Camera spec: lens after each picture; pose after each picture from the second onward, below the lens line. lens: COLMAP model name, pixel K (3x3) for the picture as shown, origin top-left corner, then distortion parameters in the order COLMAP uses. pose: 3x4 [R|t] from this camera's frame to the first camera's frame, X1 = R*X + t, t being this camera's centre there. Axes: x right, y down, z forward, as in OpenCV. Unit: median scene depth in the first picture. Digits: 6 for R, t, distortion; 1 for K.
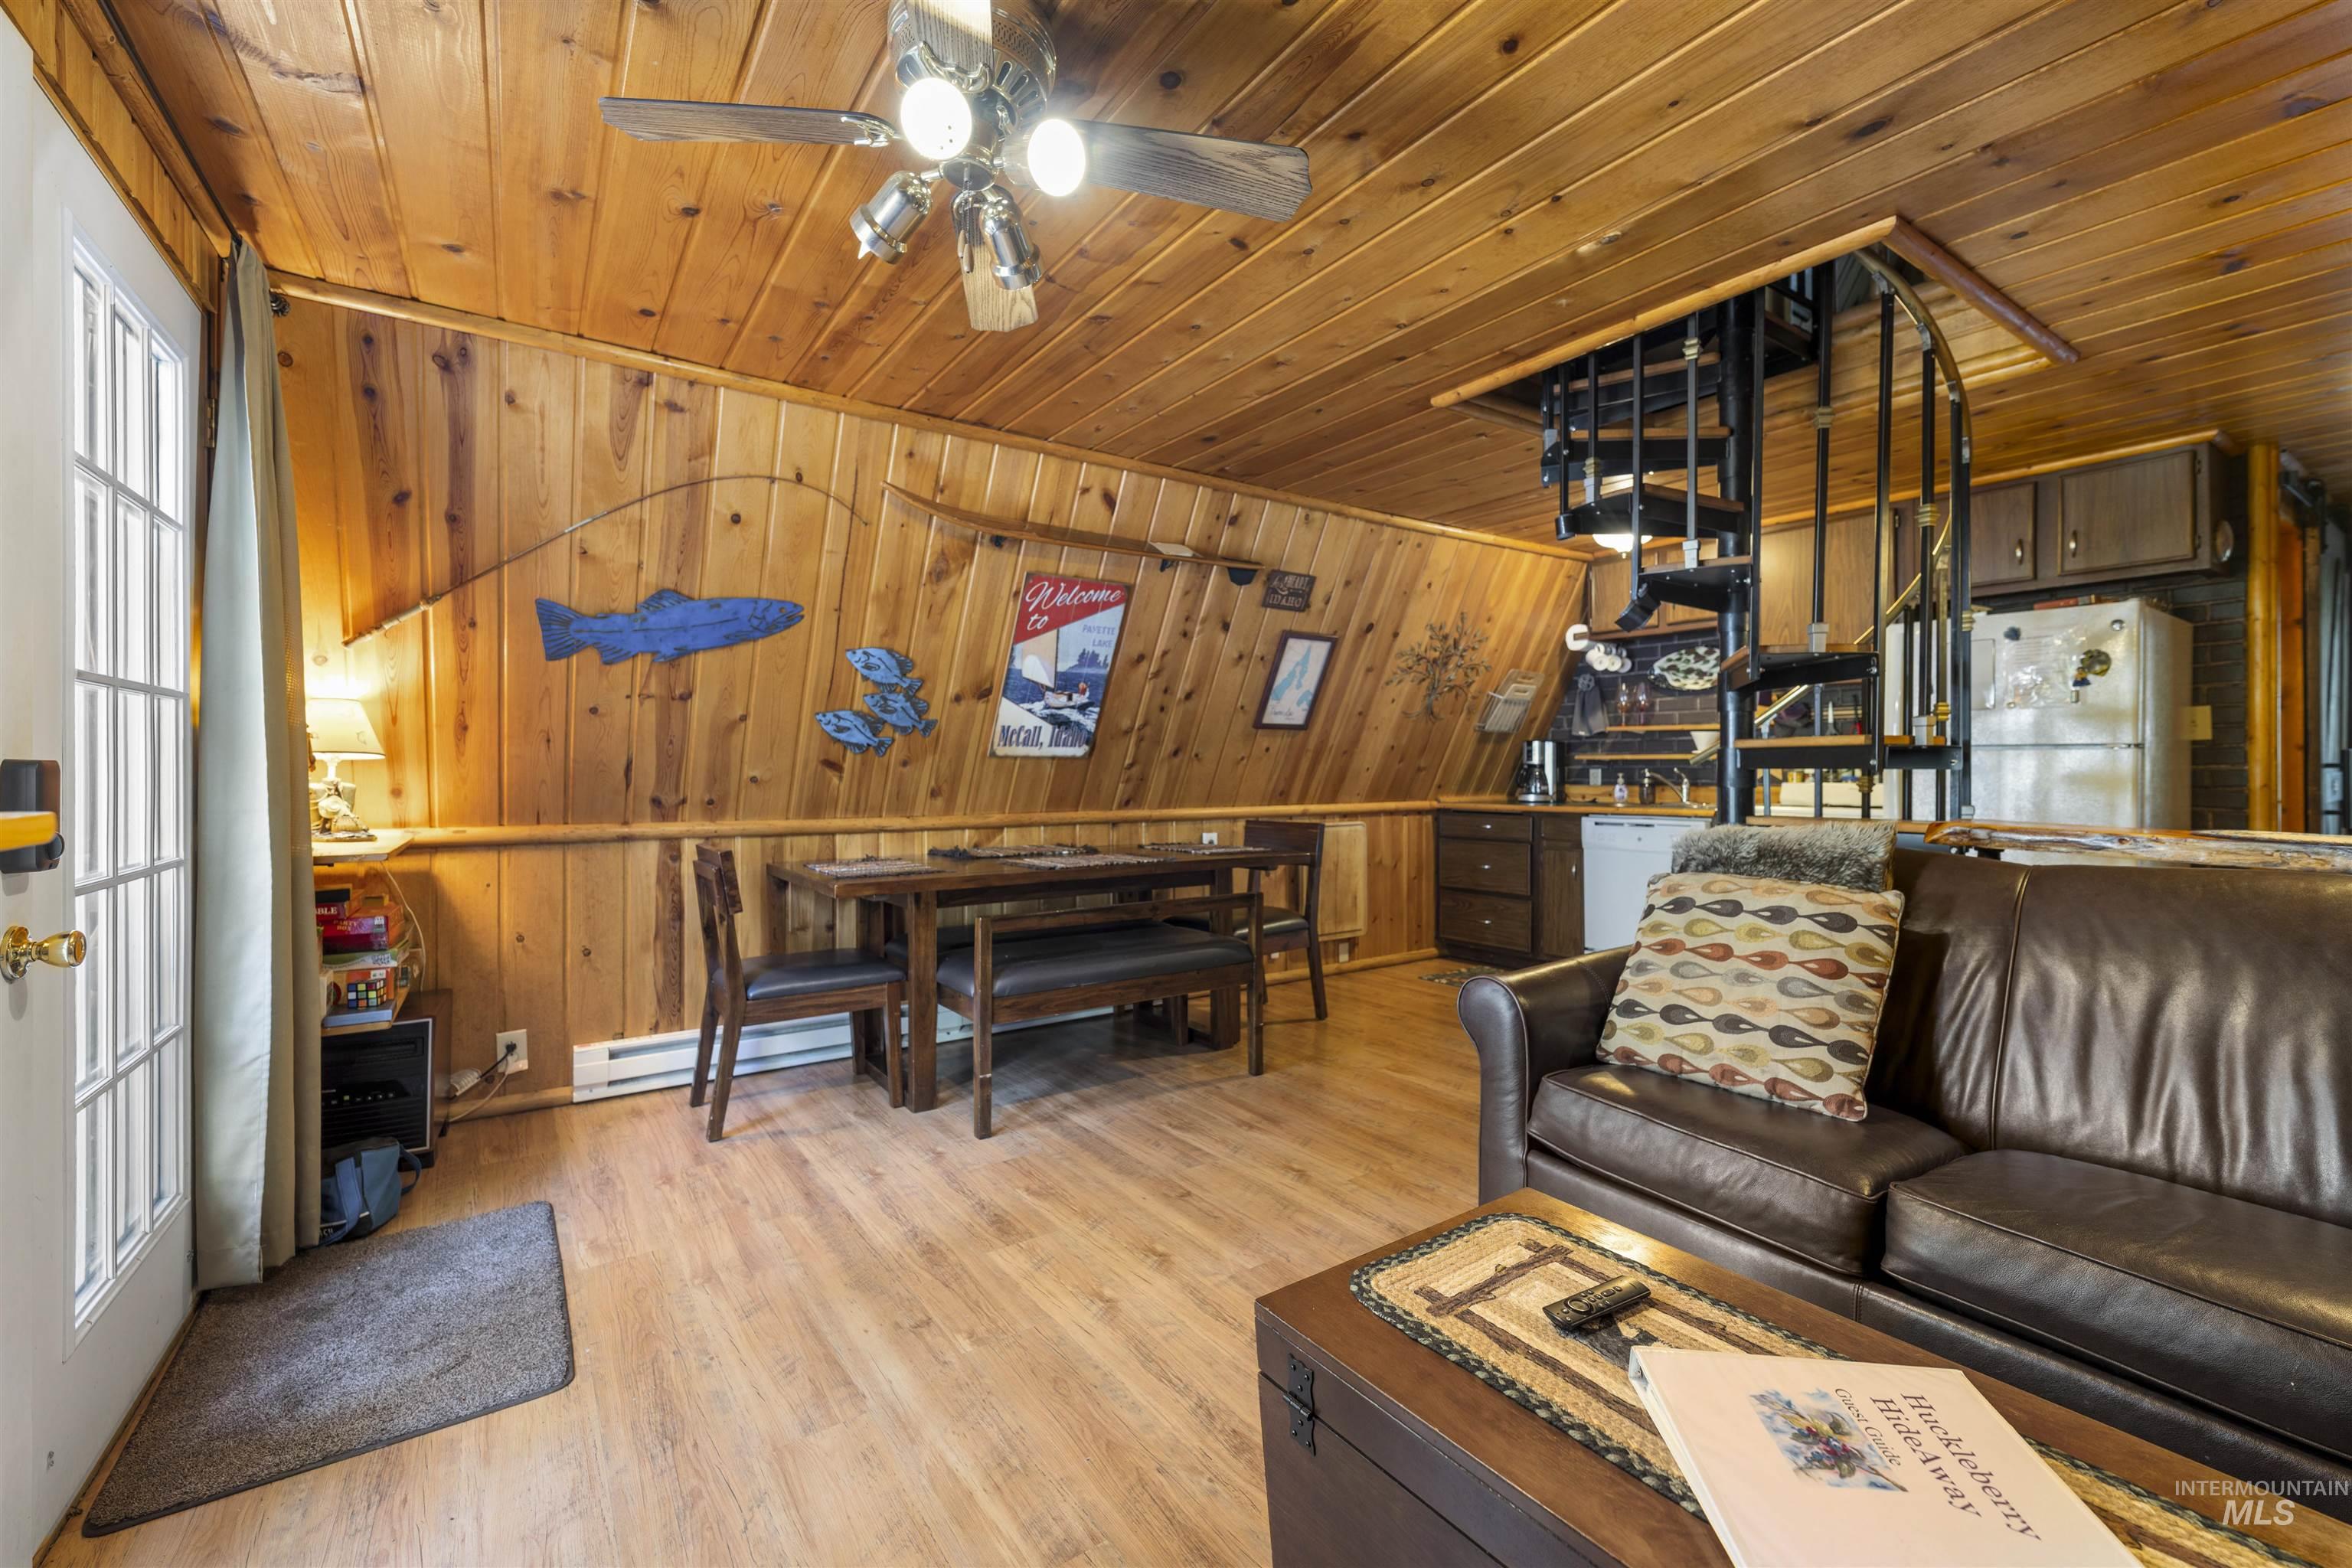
lens RADIAL K [[974.4, 0, 1175.7], [0, 974.4, 764.3], [0, 0, 1]] dist [0.000611, -0.001642]
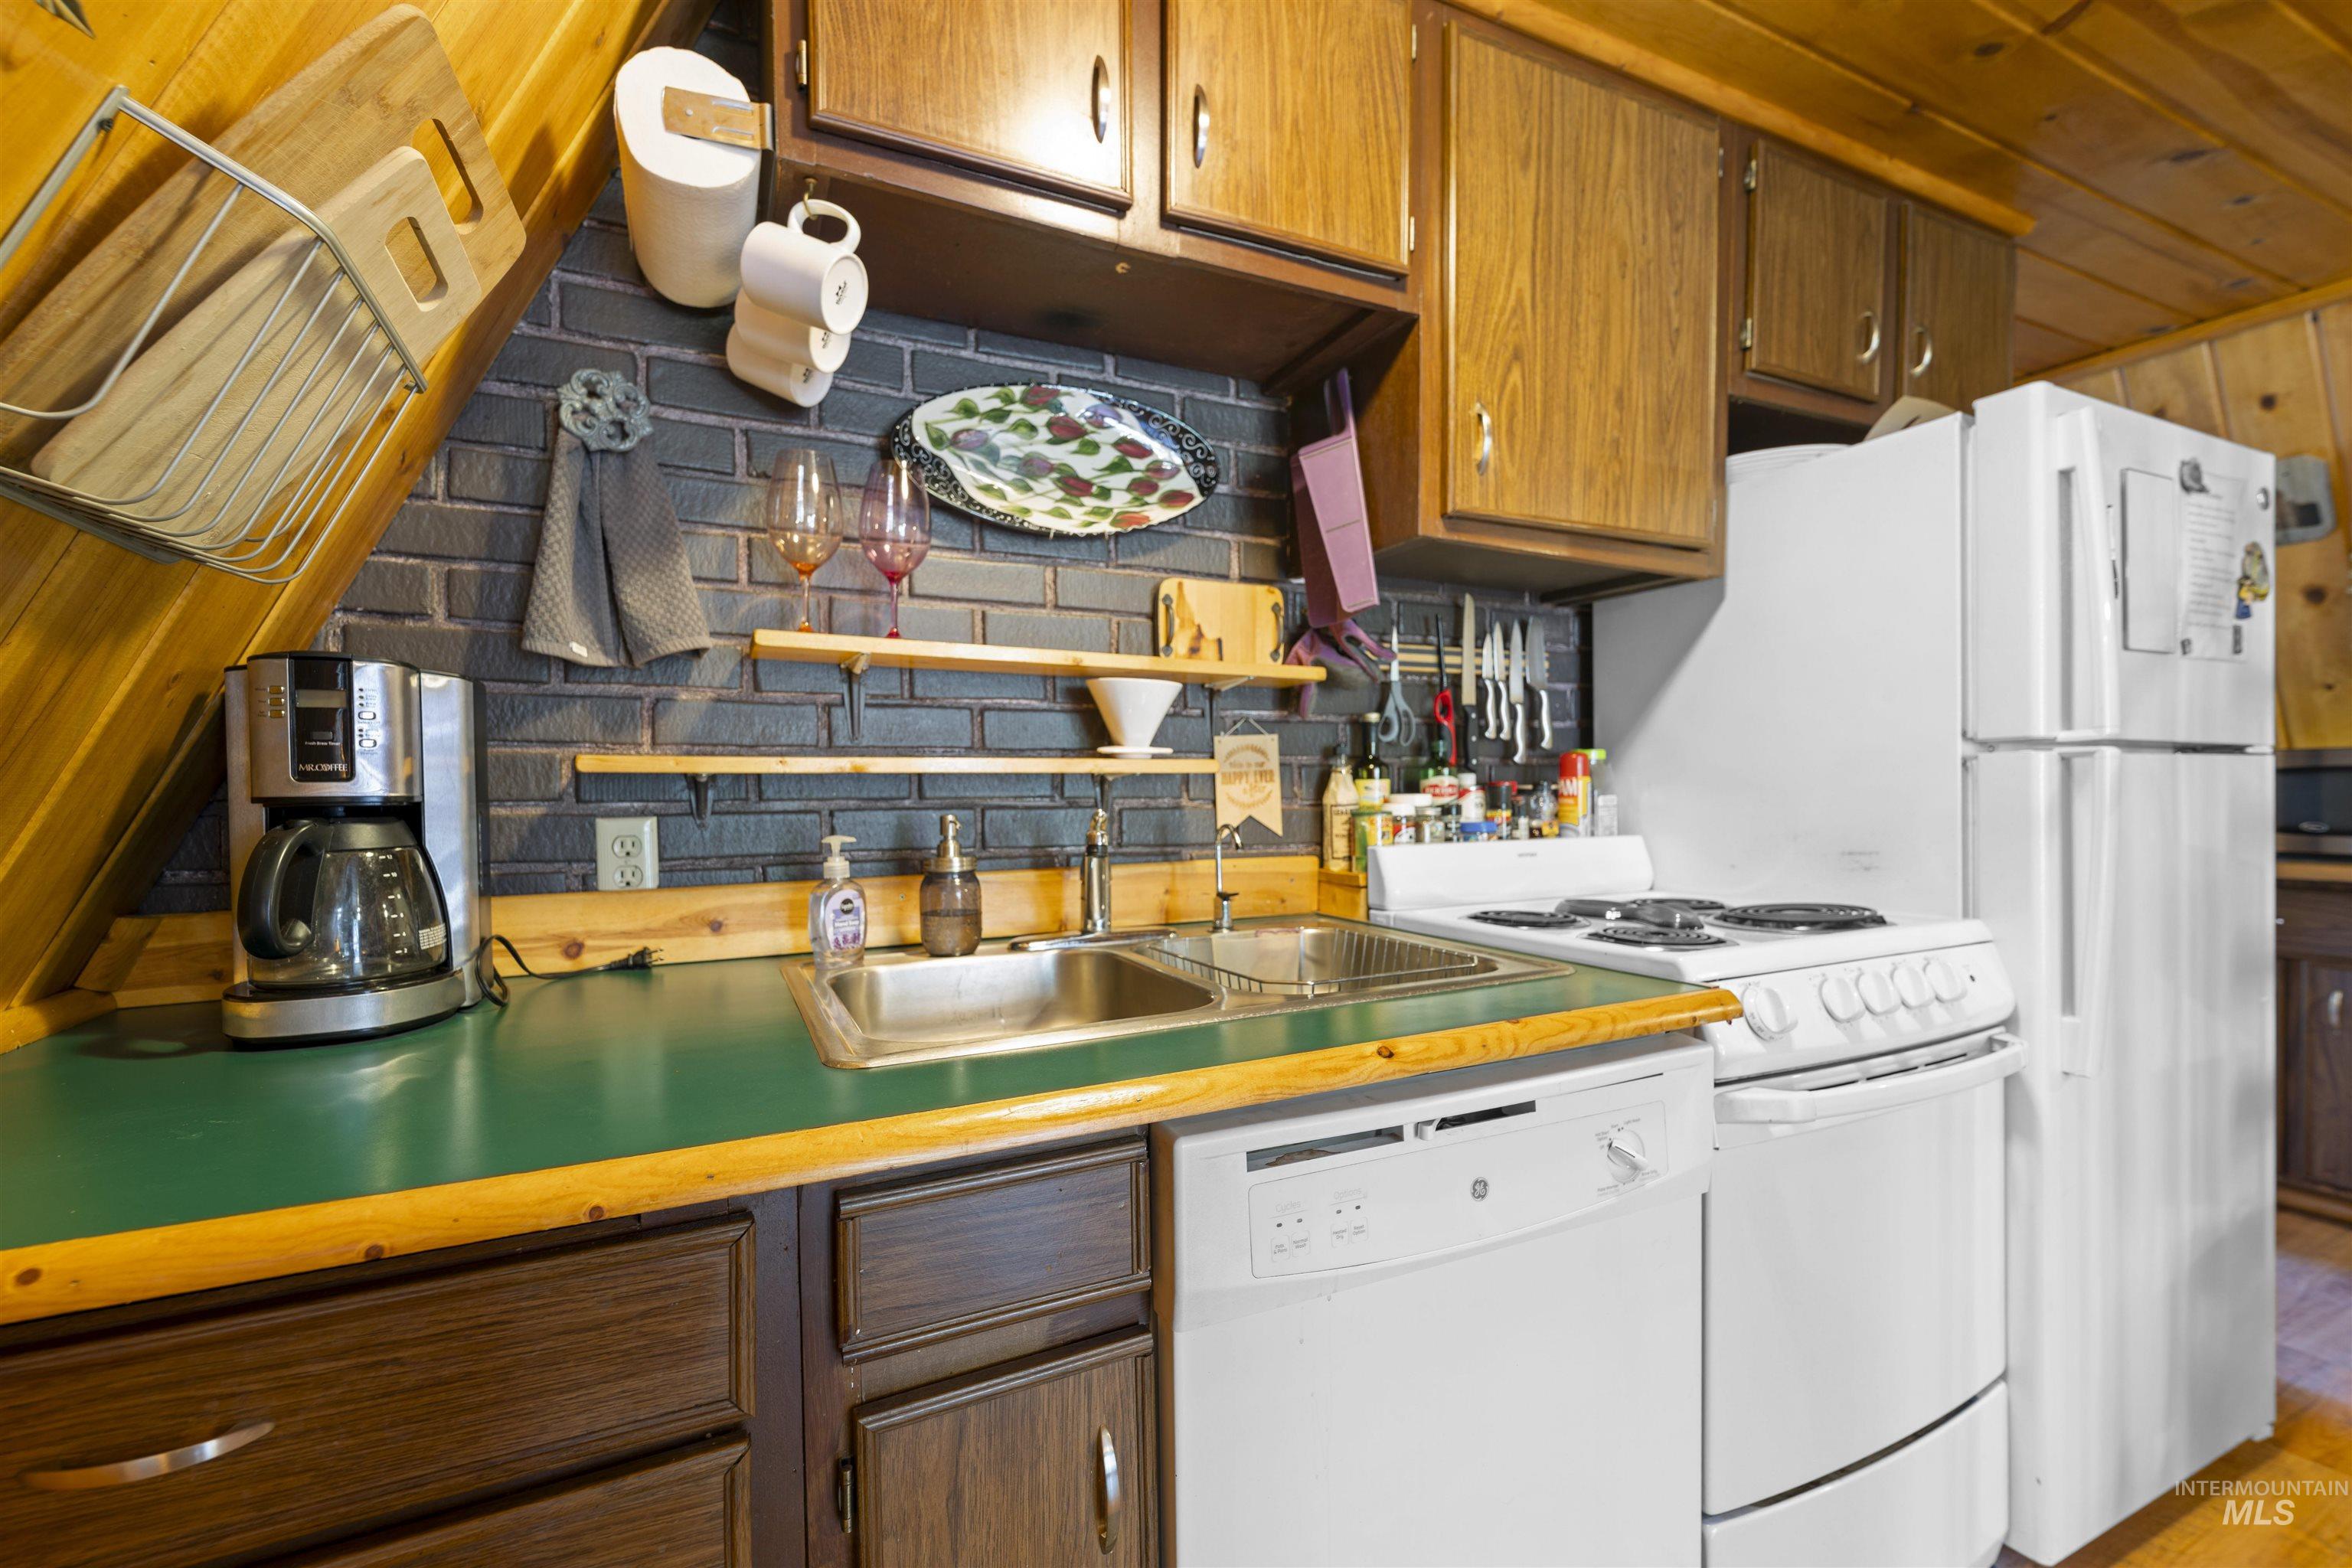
lens RADIAL K [[974.4, 0, 1167.7], [0, 974.4, 809.0], [0, 0, 1]] dist [0.000611, -0.001642]
pose [[0.163114, -0.027270, 0.986230, 0.242241], [0.005459, 0.999628, 0.026738, -0.002574], [-0.986592, 0.001022, 0.163202, 0.893747]]
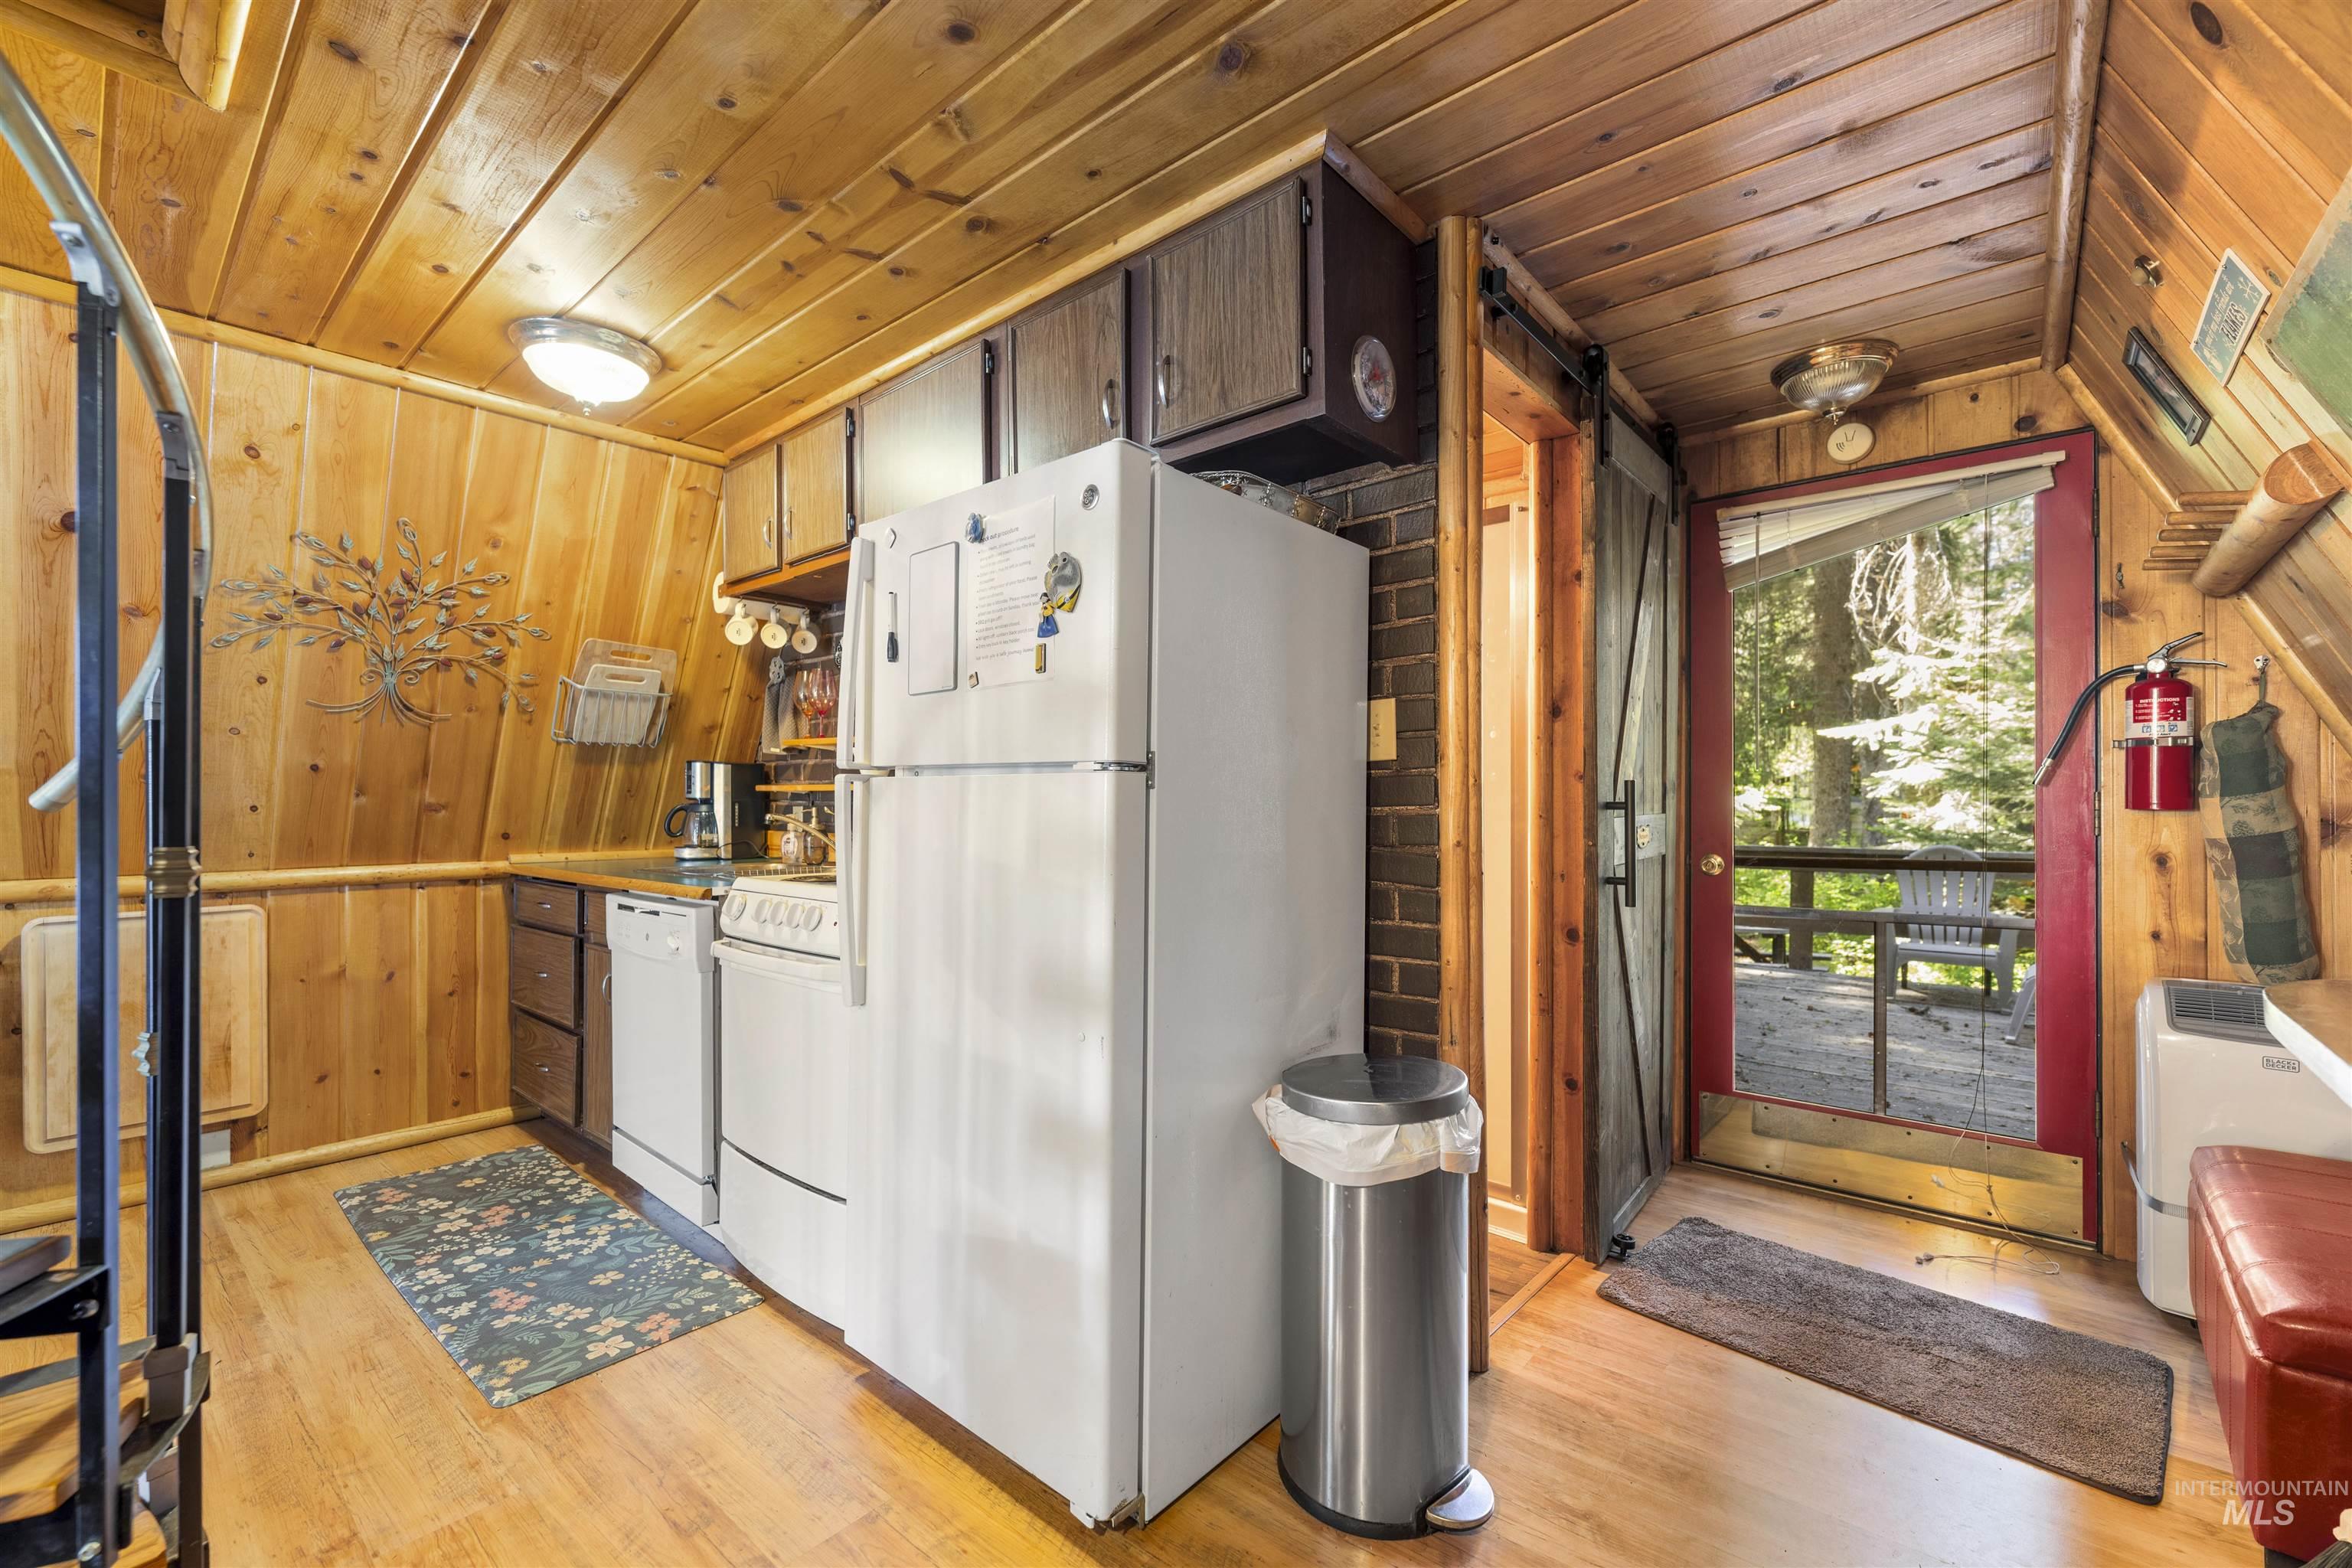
lens RADIAL K [[974.4, 0, 1202.8], [0, 974.4, 801.8], [0, 0, 1]] dist [0.000611, -0.001642]
pose [[0.964731, 0.000525, 0.263236, 0.550989], [-0.002095, 0.999982, 0.005684, -0.002706], [-0.263228, -0.006035, 0.964715, 0.333393]]
